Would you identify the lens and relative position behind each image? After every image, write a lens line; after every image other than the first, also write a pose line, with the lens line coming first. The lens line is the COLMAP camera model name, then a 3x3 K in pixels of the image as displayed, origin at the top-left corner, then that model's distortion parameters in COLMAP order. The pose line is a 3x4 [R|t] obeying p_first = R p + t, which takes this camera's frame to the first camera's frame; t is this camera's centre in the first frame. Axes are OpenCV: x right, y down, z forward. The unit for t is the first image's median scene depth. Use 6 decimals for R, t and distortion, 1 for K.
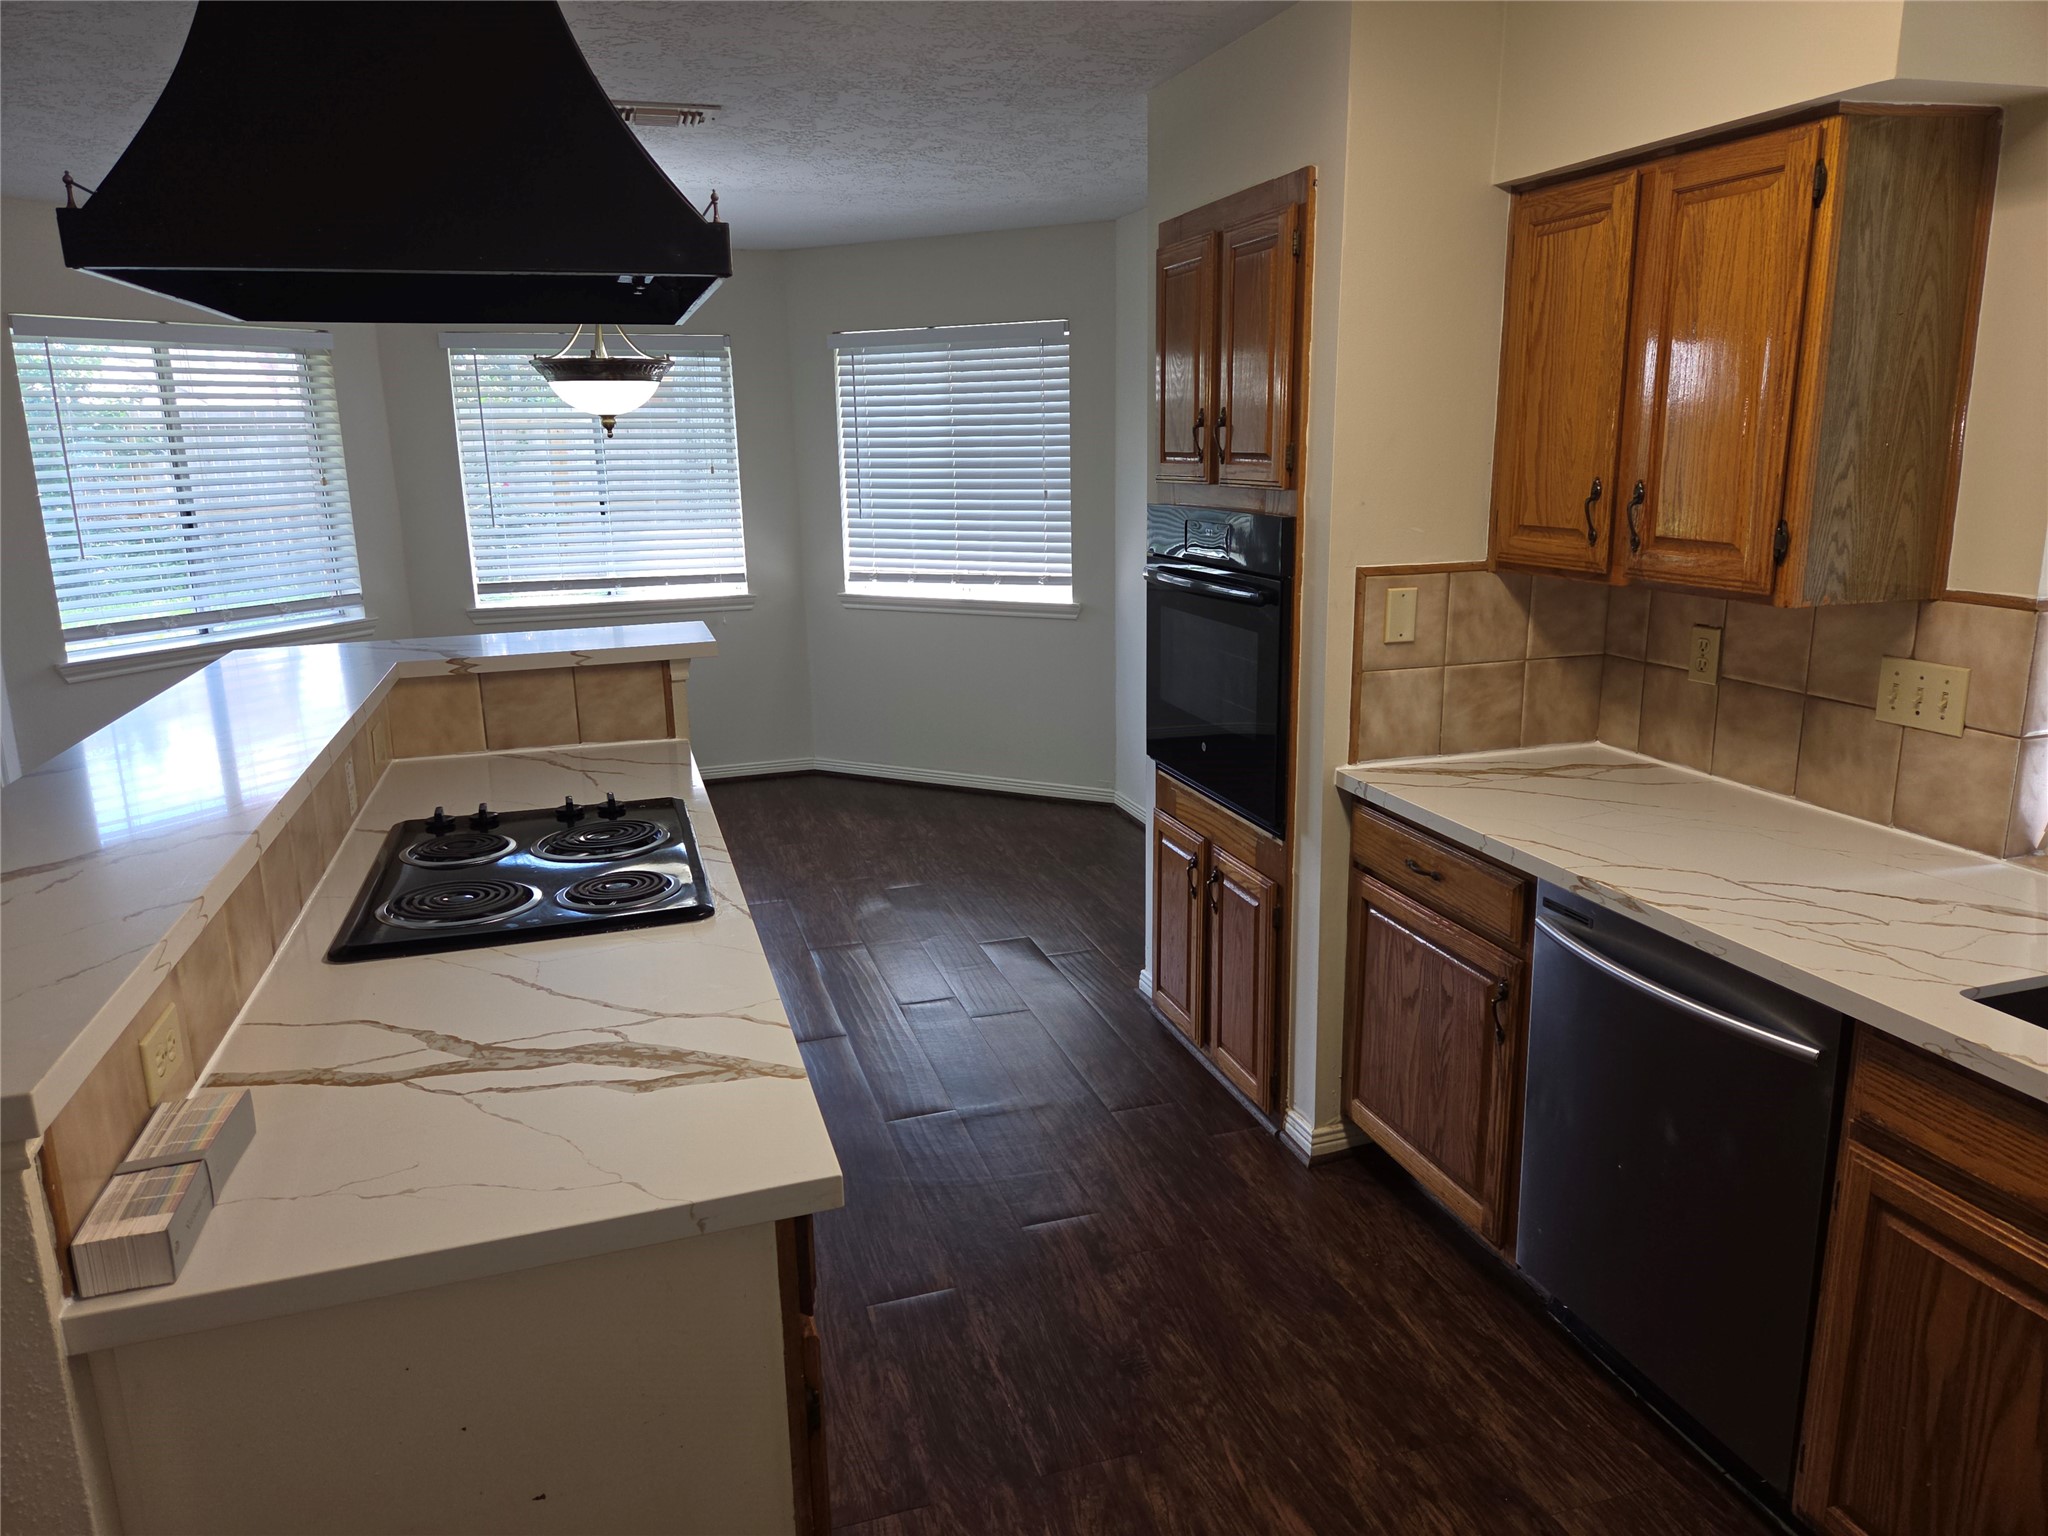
lens RADIAL K [[1378.3, 0, 1008.4], [0, 1378.3, 759.1], [0, 0, 1]] dist [0.048744, -0.005132]
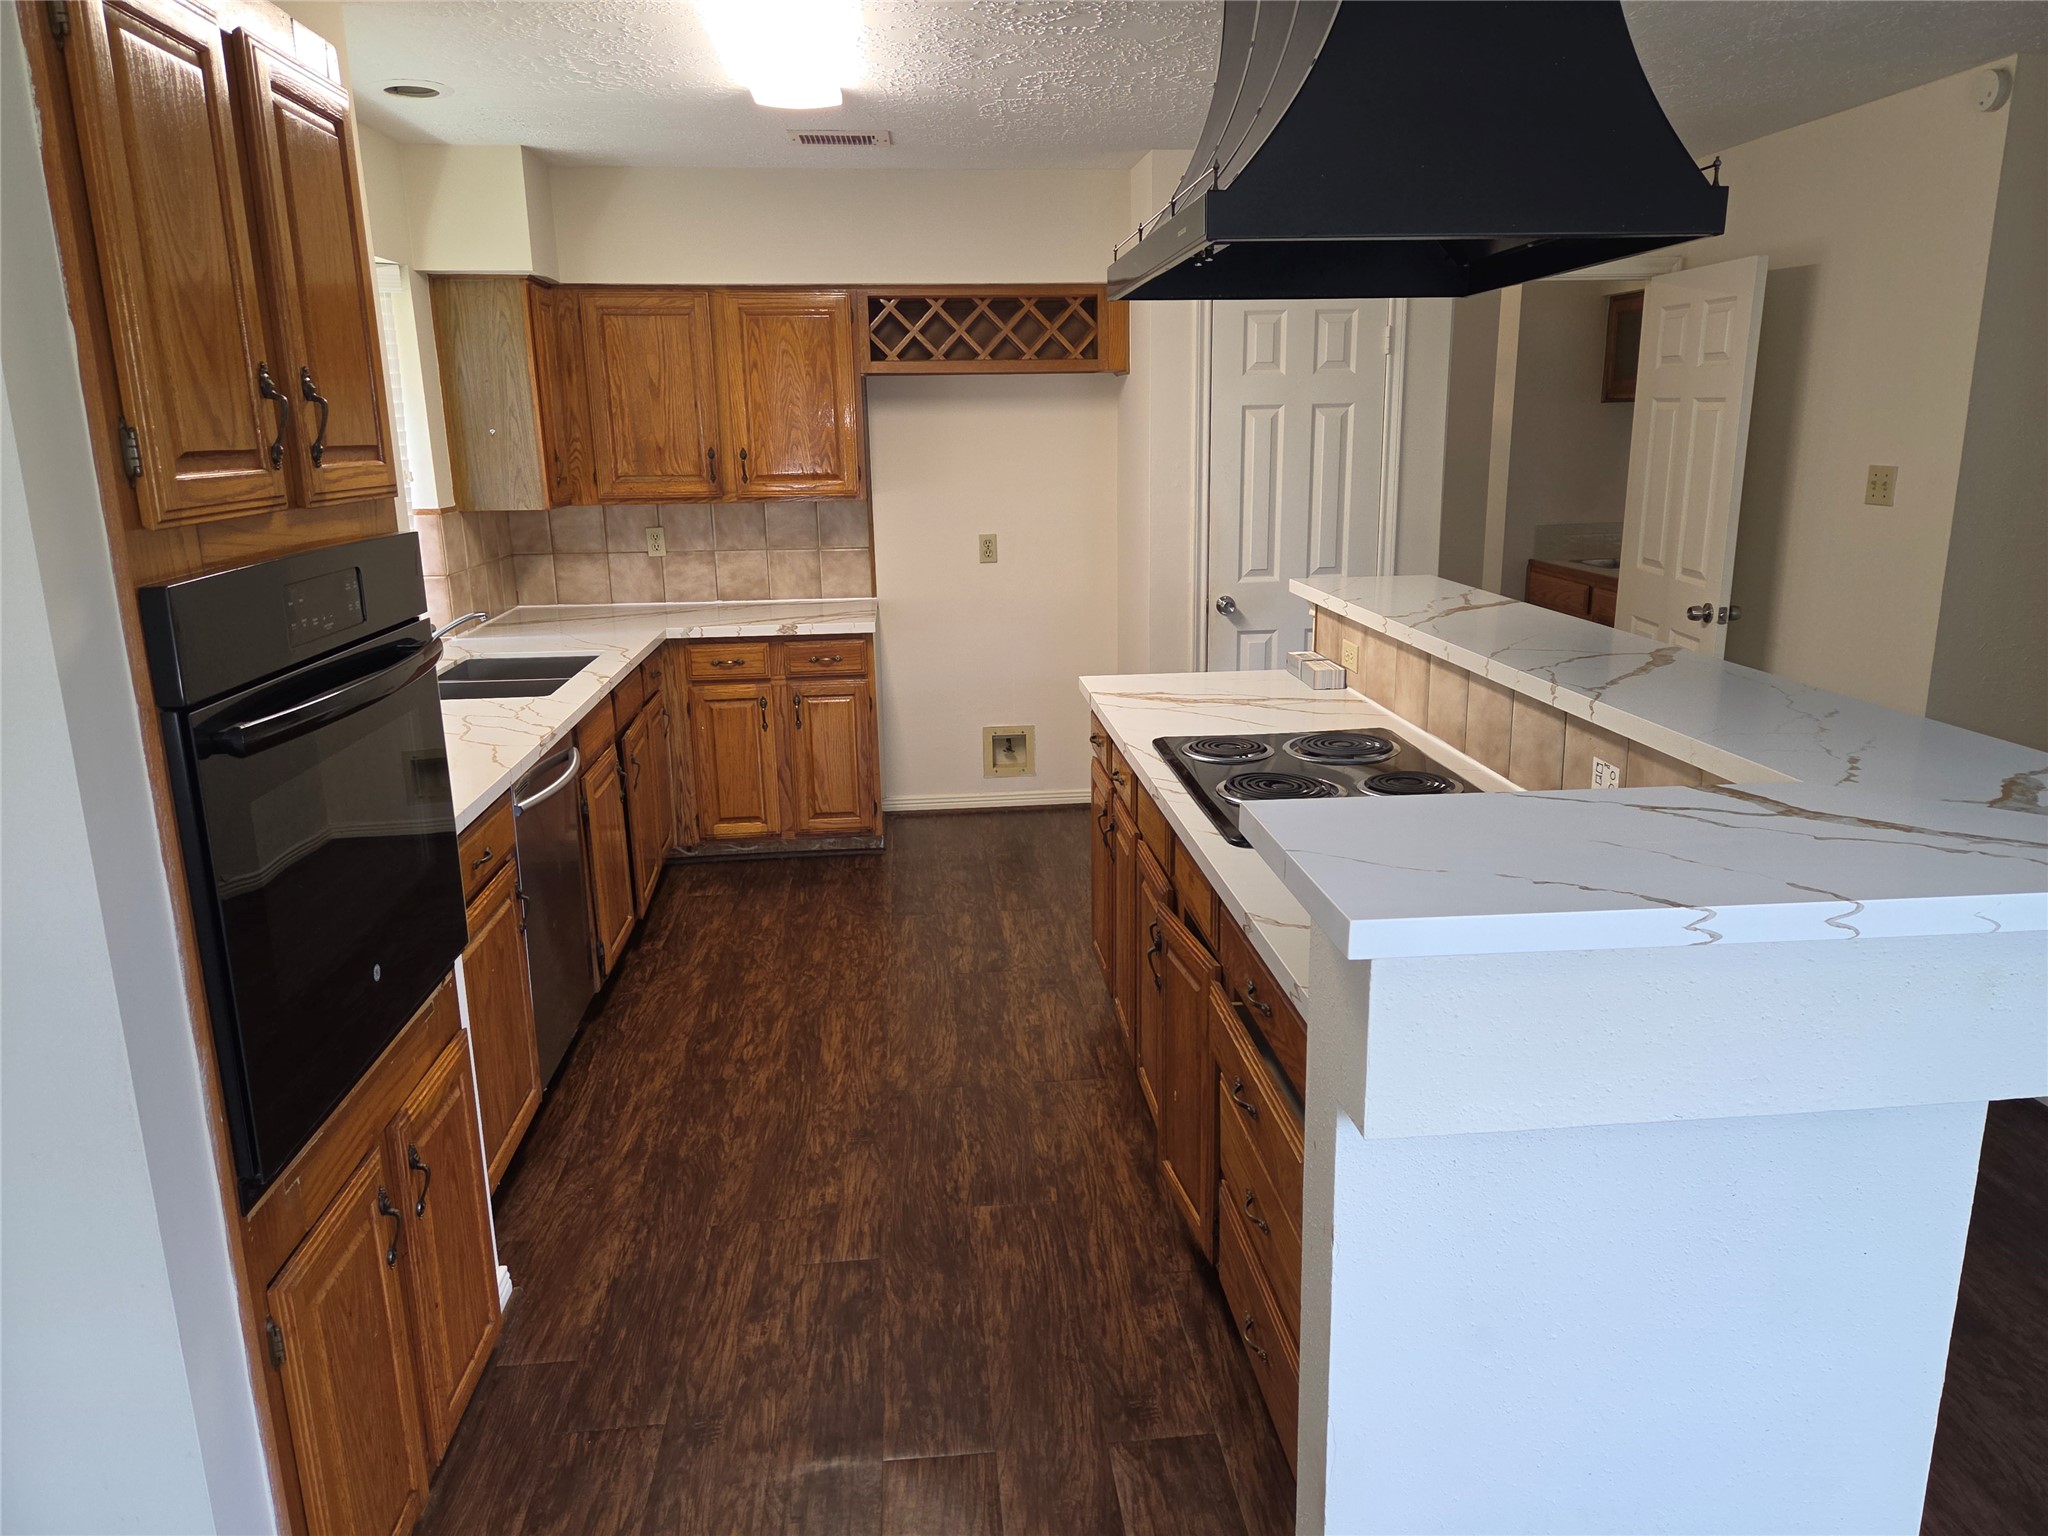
lens RADIAL K [[1378.3, 0, 1038.3], [0, 1378.3, 762.0], [0, 0, 1]] dist [0.048744, -0.005132]
pose [[-0.980908, -0.012028, 0.194100, -0.421644], [0.078043, 0.889844, 0.449540, -0.584923], [-0.178126, 0.456105, -0.871917, 2.562542]]
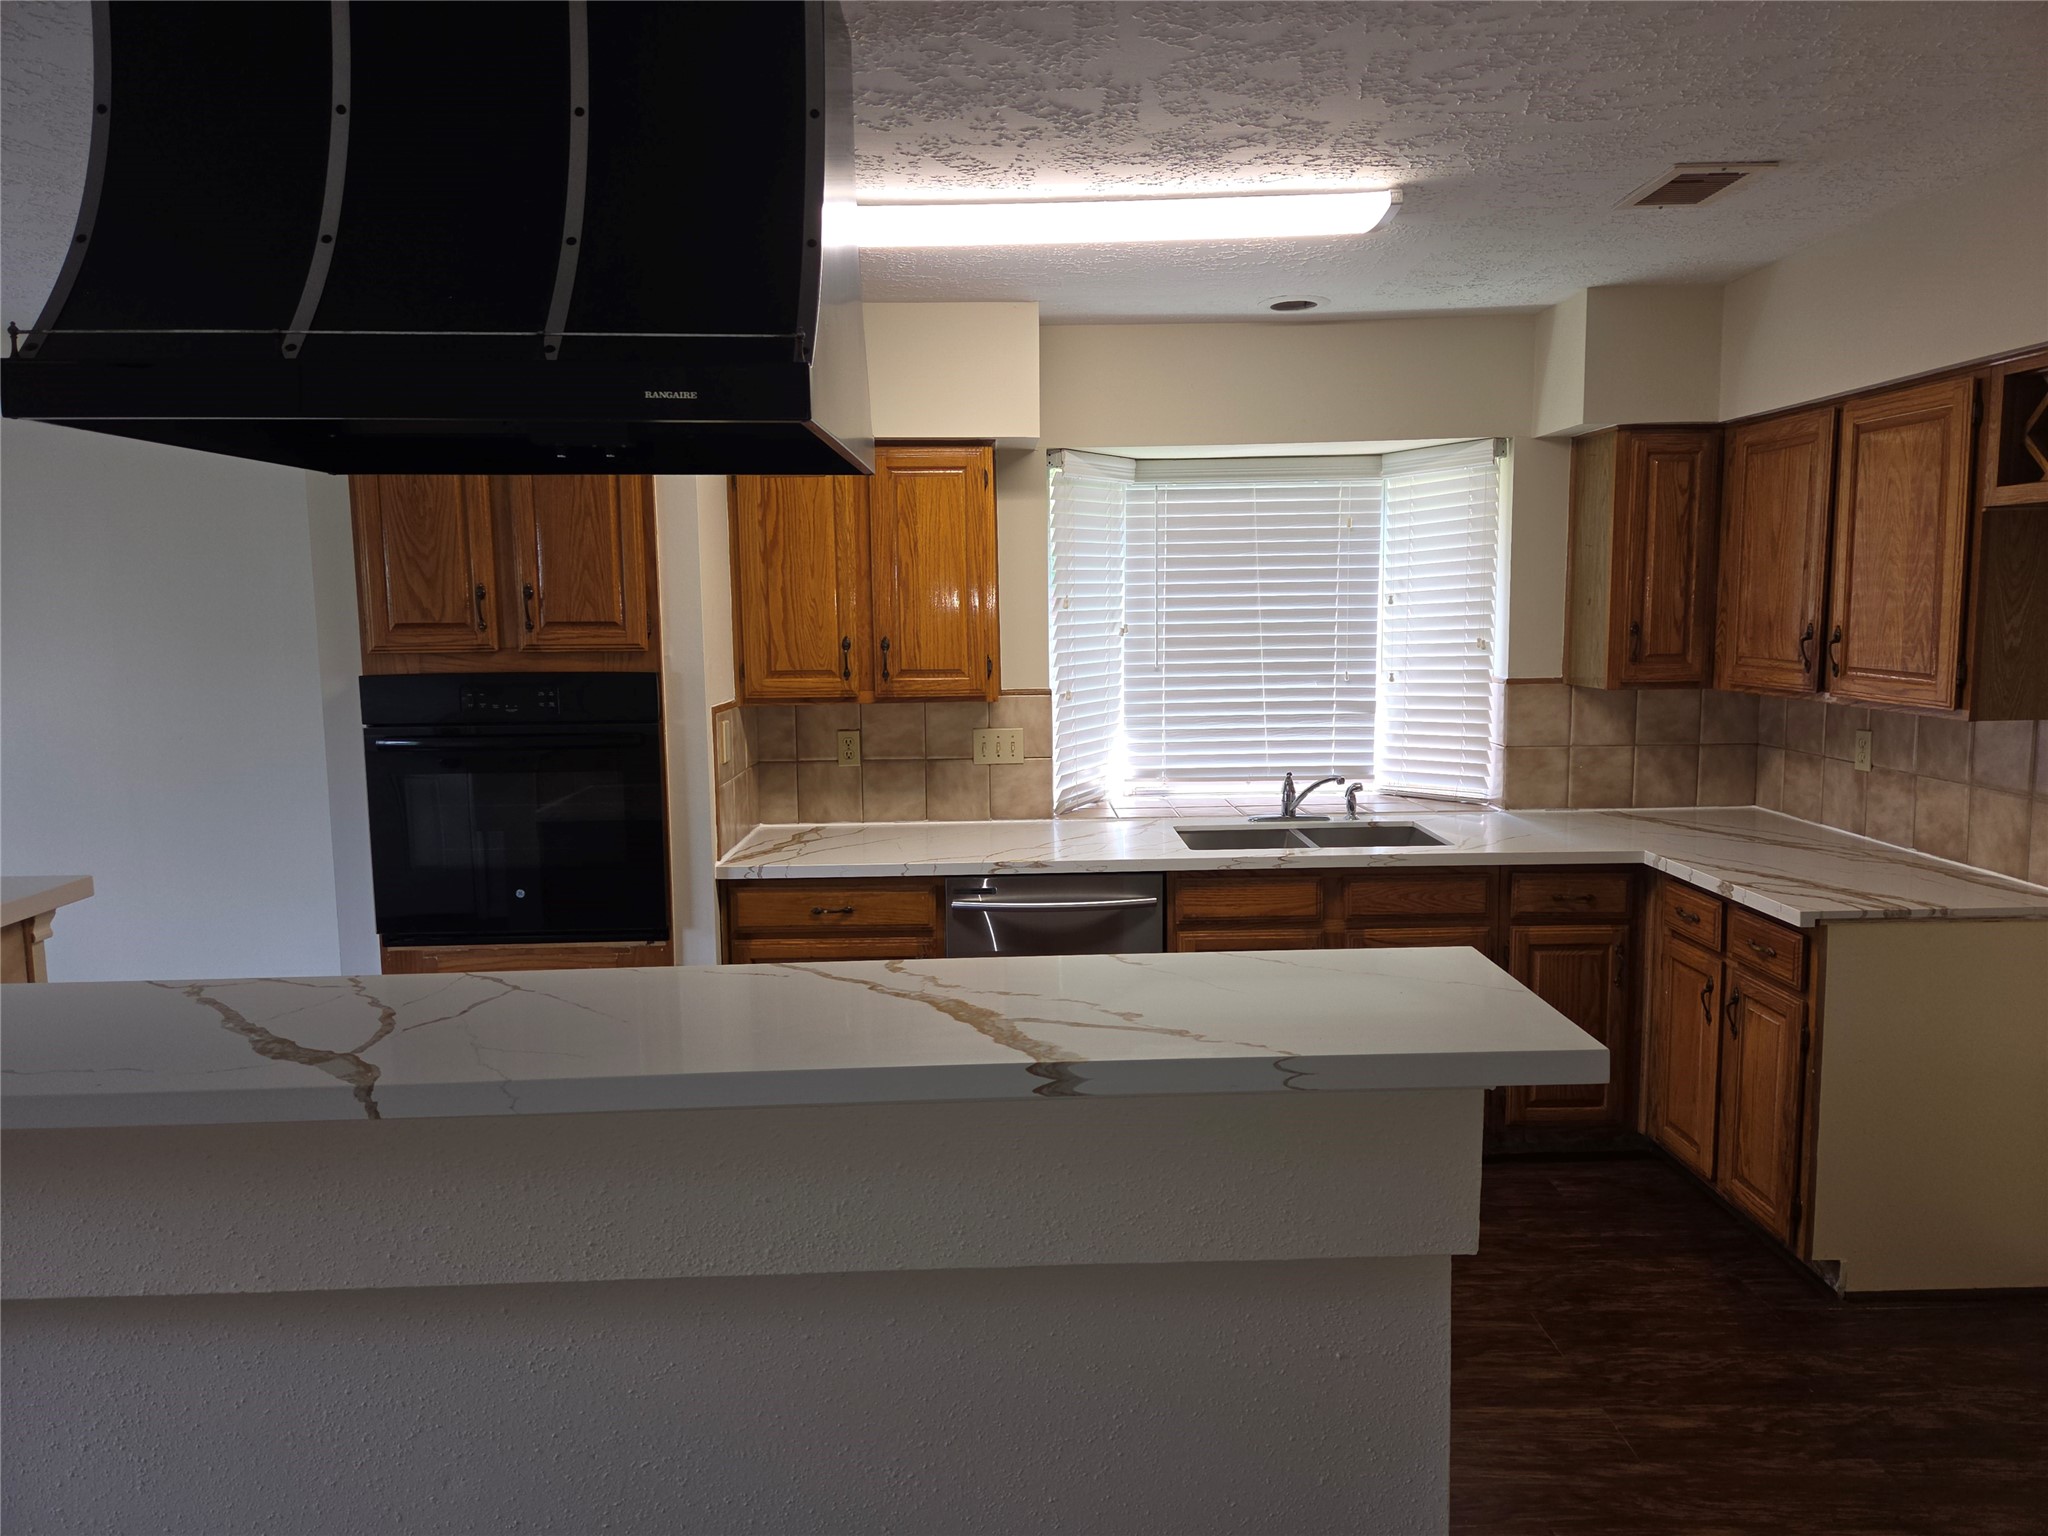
lens RADIAL K [[1378.3, 0, 1031.3], [0, 1378.3, 764.1], [0, 0, 1]] dist [0.048744, -0.005132]
pose [[0.268596, -0.098691, 0.958184, -1.385959], [0.230187, 0.972493, 0.035639, -0.097096], [-0.935345, 0.210989, 0.283925, 0.552410]]
